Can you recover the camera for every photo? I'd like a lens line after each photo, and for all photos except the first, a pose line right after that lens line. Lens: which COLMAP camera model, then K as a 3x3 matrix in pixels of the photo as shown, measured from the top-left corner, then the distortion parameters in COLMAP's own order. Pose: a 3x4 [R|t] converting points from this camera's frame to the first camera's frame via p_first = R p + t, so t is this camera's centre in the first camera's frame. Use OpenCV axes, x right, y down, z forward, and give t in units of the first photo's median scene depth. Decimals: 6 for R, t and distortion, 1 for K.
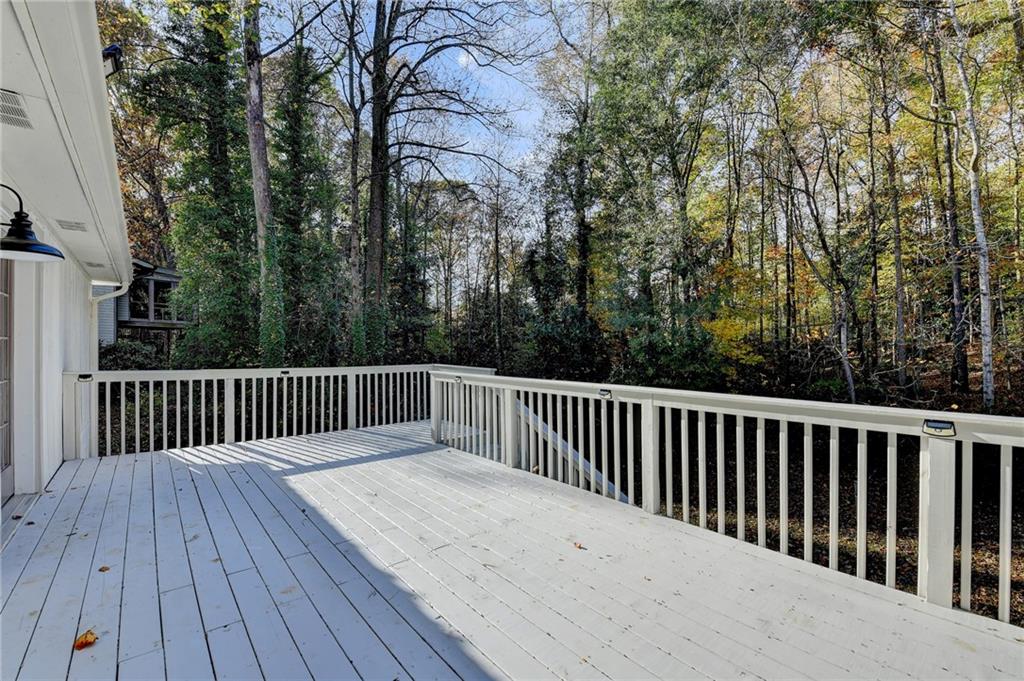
lens RADIAL K [[408.8, 0, 509.9], [0, 408.8, 341.1], [0, 0, 1]] dist [-0.000449, -0.000155]
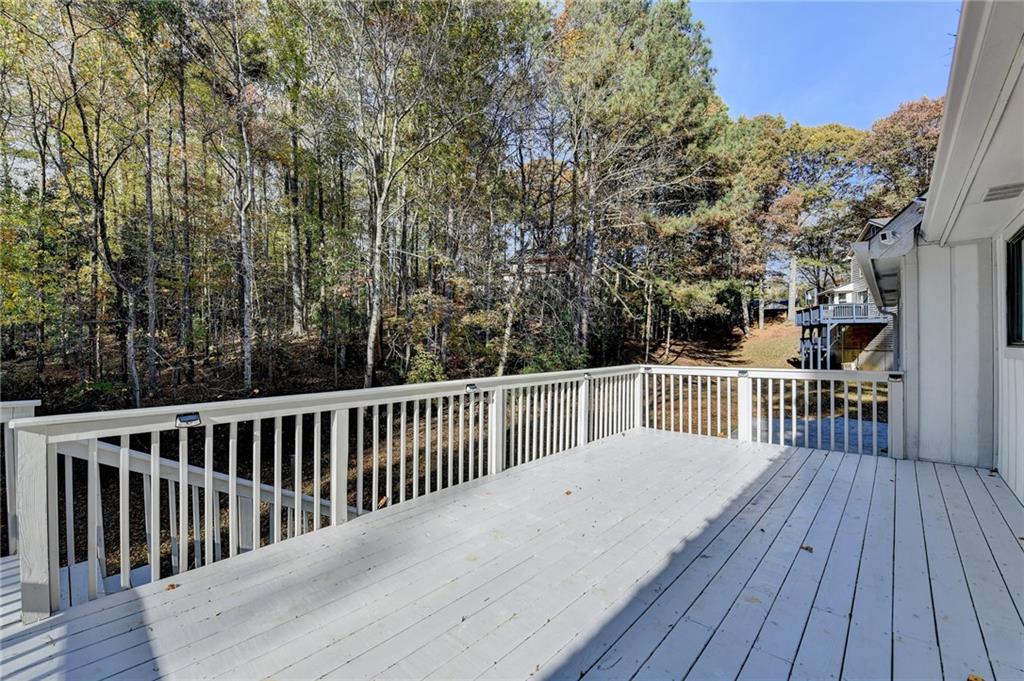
lens RADIAL K [[408.8, 0, 509.8], [0, 408.8, 343.6], [0, 0, 1]] dist [-0.000449, -0.000155]
pose [[-0.075562, 0.004564, 0.997131, -0.655331], [-0.001809, 0.999987, -0.004715, 0.012835], [-0.997139, -0.002161, -0.075553, 0.742003]]
